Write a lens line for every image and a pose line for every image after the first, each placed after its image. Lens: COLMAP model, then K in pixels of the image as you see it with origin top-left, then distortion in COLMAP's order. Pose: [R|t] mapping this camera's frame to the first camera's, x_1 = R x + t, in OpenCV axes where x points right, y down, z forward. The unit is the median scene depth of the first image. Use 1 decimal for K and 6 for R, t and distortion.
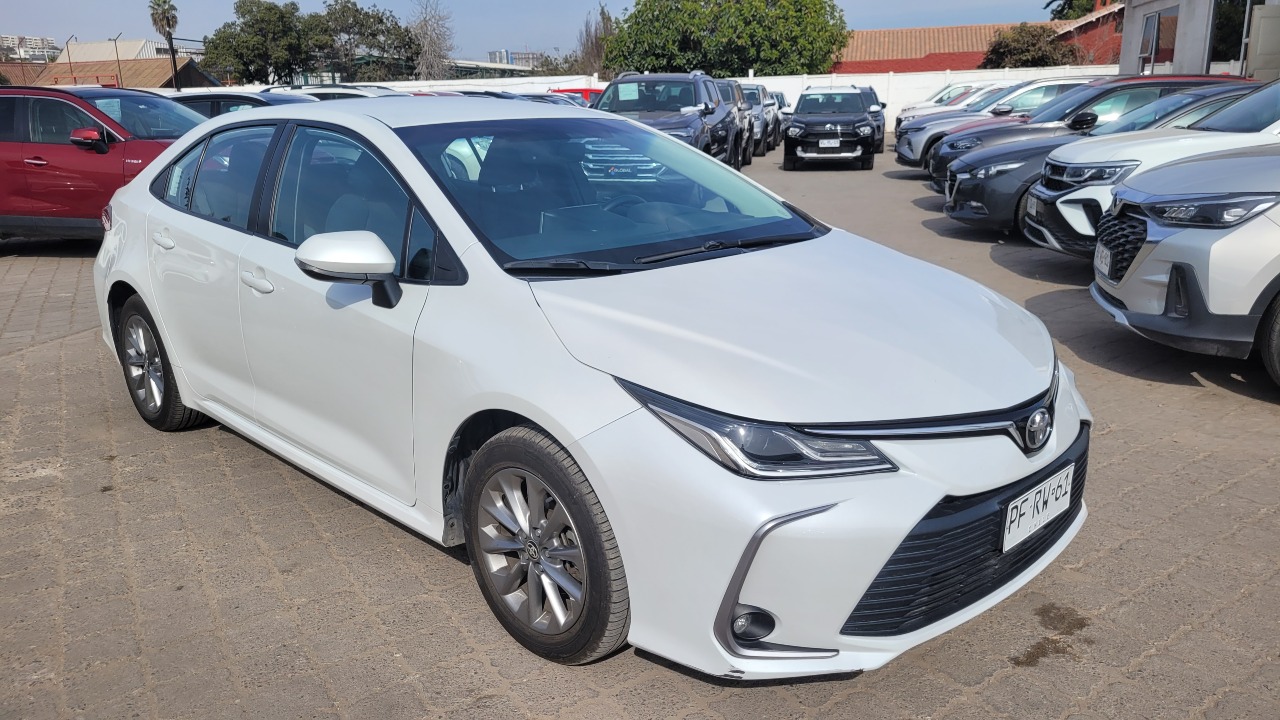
lens RADIAL K [[982.4, 0, 660.3], [0, 982.4, 385.8], [0, 0, 1]] dist [0.041772, -0.027359]
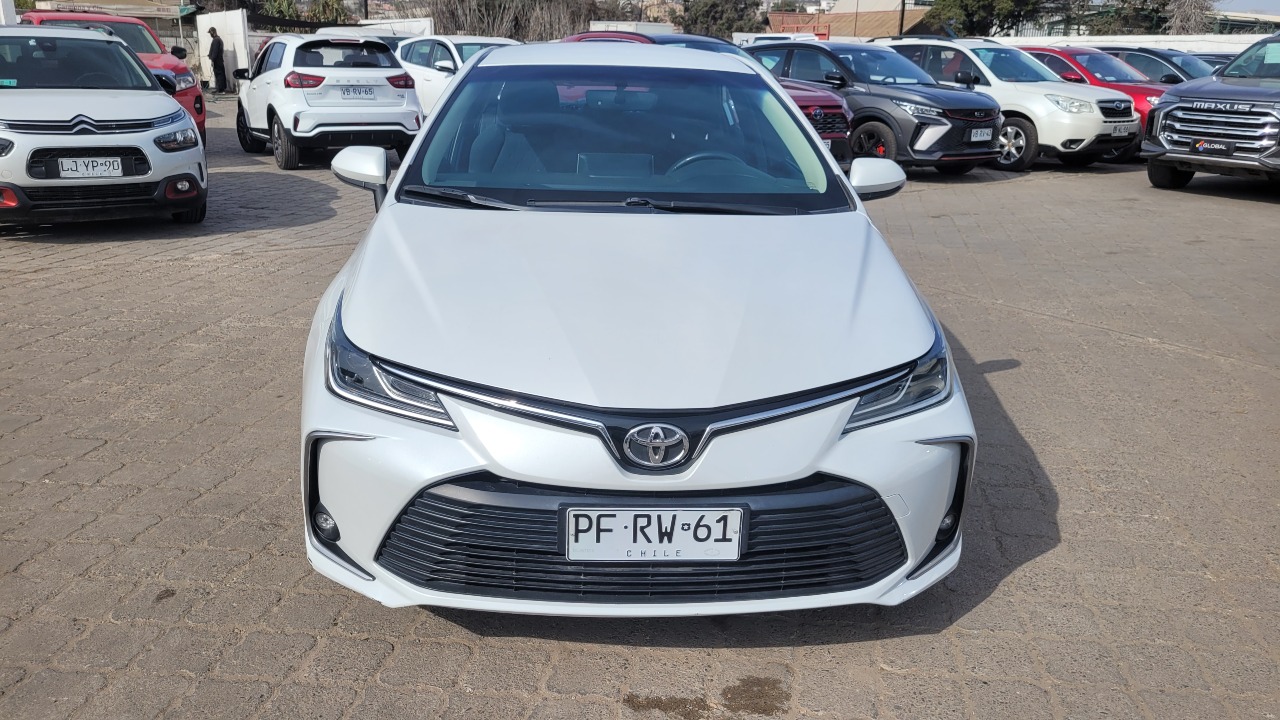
lens RADIAL K [[982.4, 0, 645.9], [0, 982.4, 360.4], [0, 0, 1]] dist [0.041772, -0.027359]
pose [[0.733707, 0.238309, -0.636304, 0.111398], [-0.225126, 0.968842, 0.103263, -0.014311], [0.641087, 0.067484, 0.764496, 0.040243]]
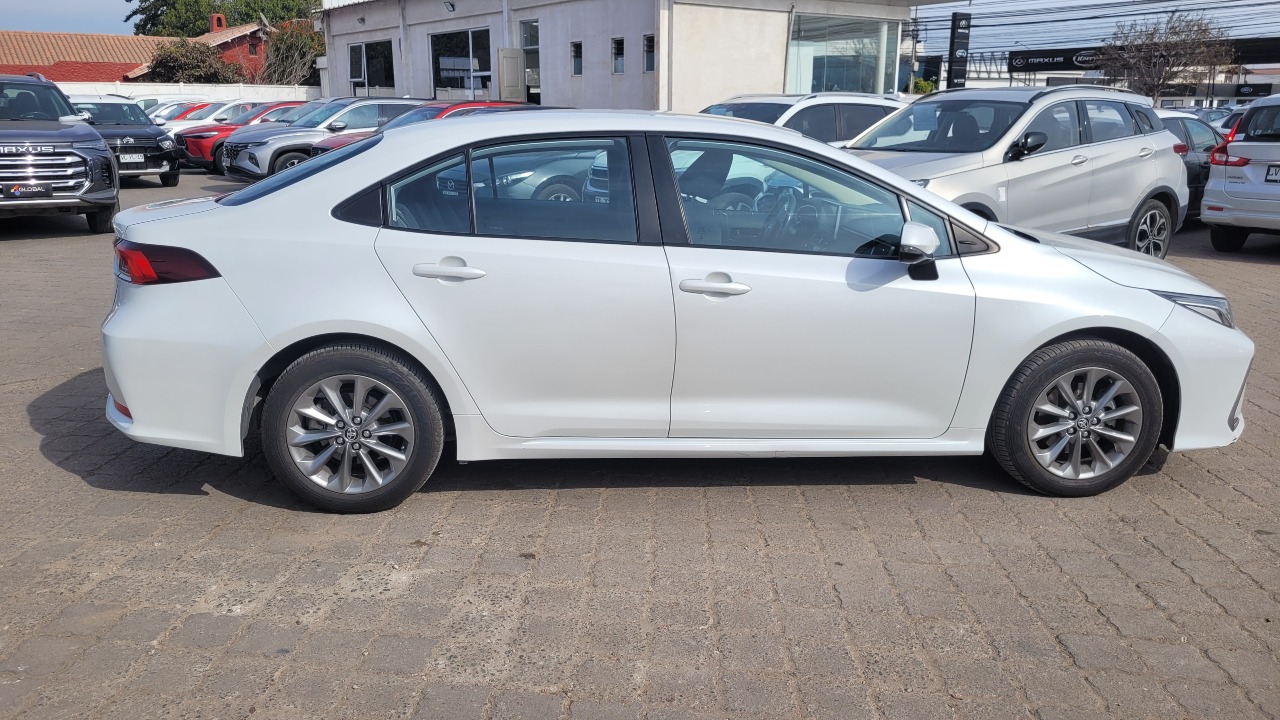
lens RADIAL K [[982.4, 0, 634.8], [0, 982.4, 362.3], [0, 0, 1]] dist [0.041772, -0.027359]
pose [[0.695502, -0.154260, 0.701769, -0.174312], [0.180906, 0.982814, 0.036747, -0.011158], [-0.695377, 0.101397, 0.711456, 0.048378]]
